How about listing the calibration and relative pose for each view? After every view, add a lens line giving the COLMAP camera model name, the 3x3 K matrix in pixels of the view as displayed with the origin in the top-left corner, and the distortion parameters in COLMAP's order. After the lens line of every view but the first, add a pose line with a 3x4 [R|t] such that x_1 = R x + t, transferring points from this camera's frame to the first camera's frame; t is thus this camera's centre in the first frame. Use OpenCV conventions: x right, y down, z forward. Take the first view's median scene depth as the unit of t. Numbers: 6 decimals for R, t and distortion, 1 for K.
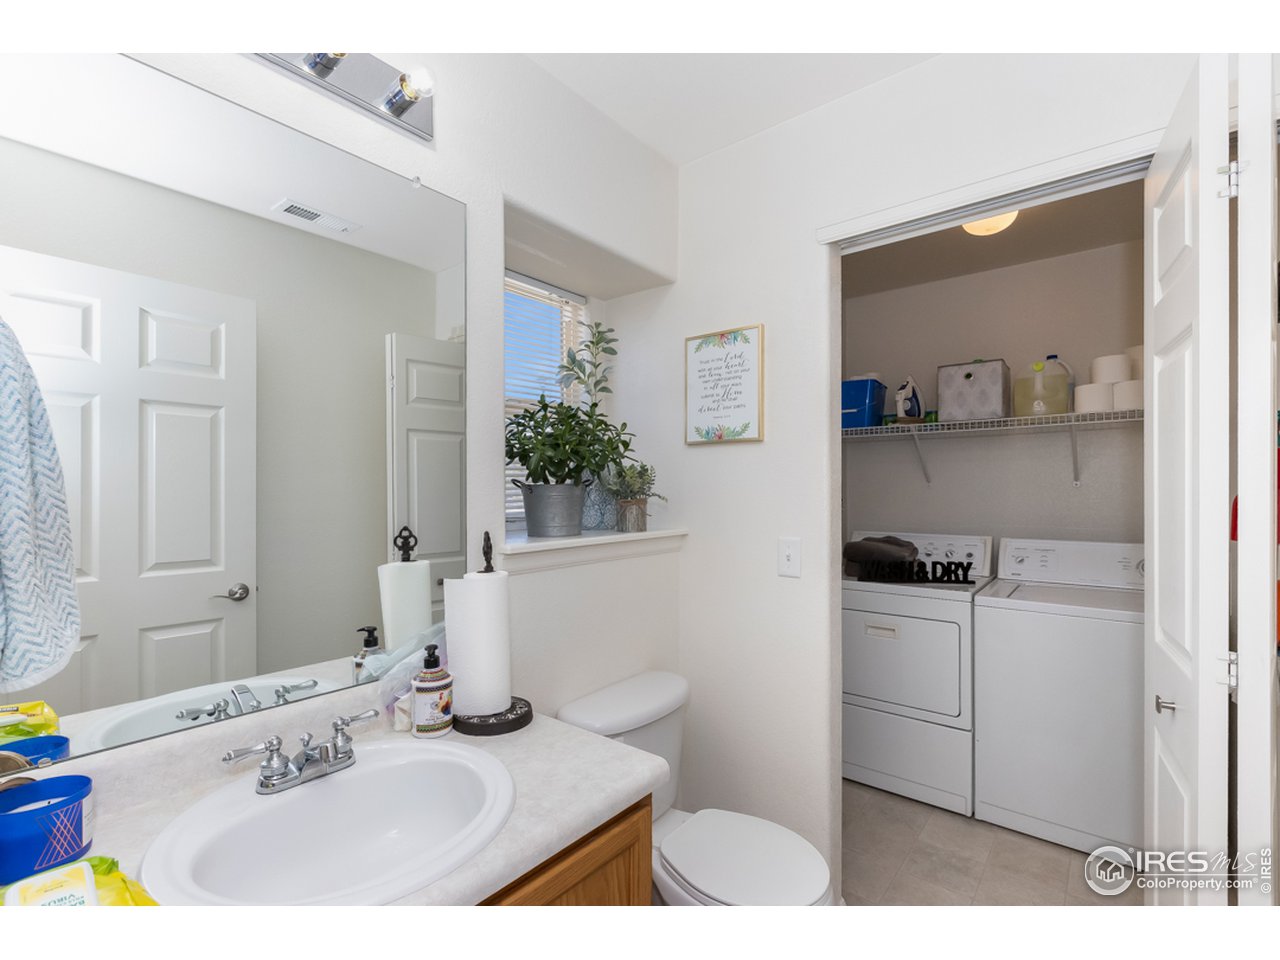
lens RADIAL K [[583.2, 0, 633.5], [0, 583.2, 481.9], [0, 0, 1]] dist [-0.002215, -0.000251]
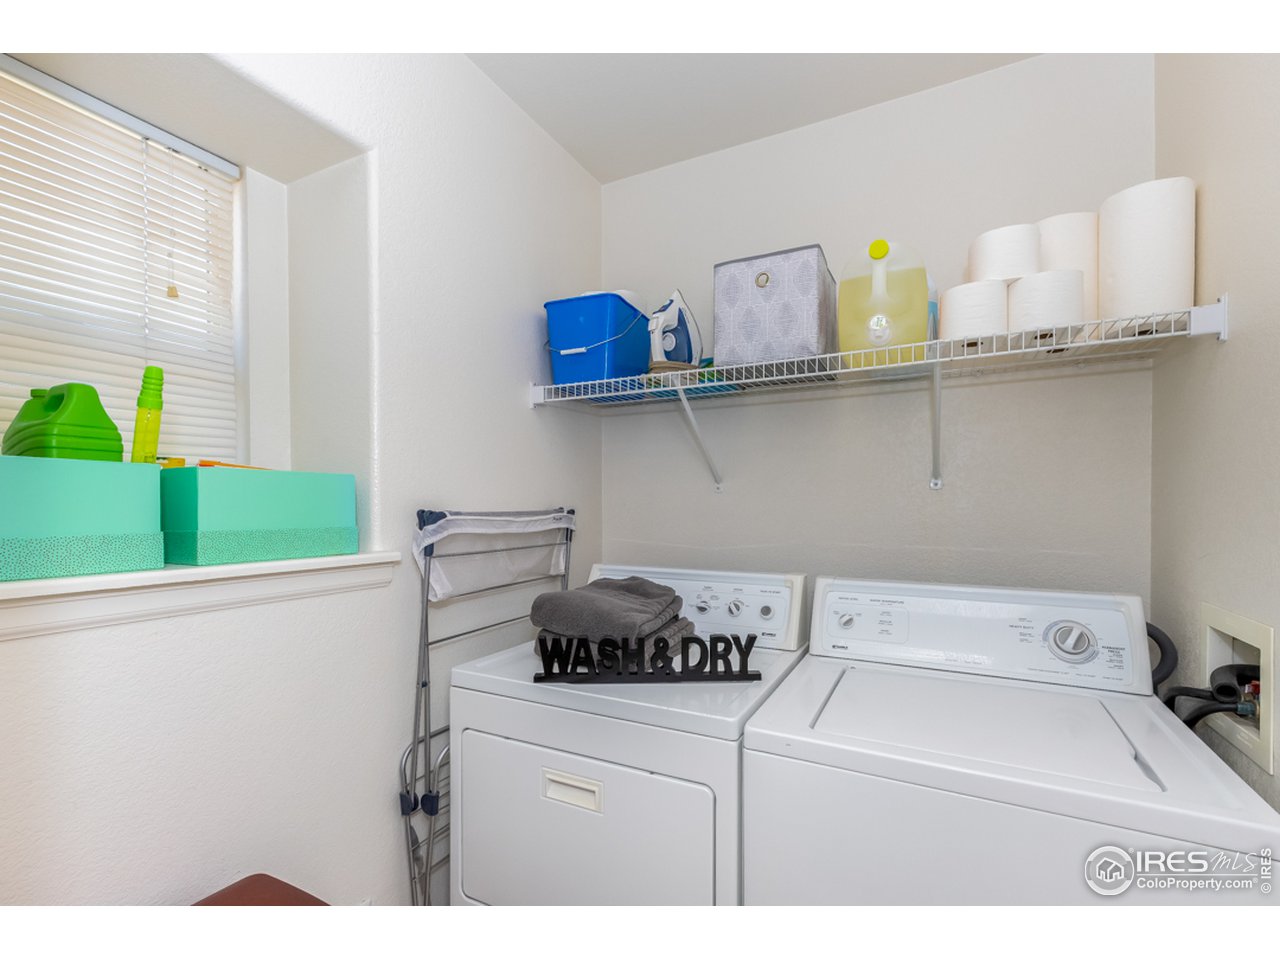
lens RADIAL K [[577.7, 0, 638.6], [0, 577.7, 502.4], [0, 0, 1]] dist [0.000596, -0.000002]
pose [[0.978497, 0.002112, 0.206250, 0.358202], [-0.004279, 0.999940, 0.010062, 0.018635], [-0.206216, -0.010728, 0.978448, 0.507631]]
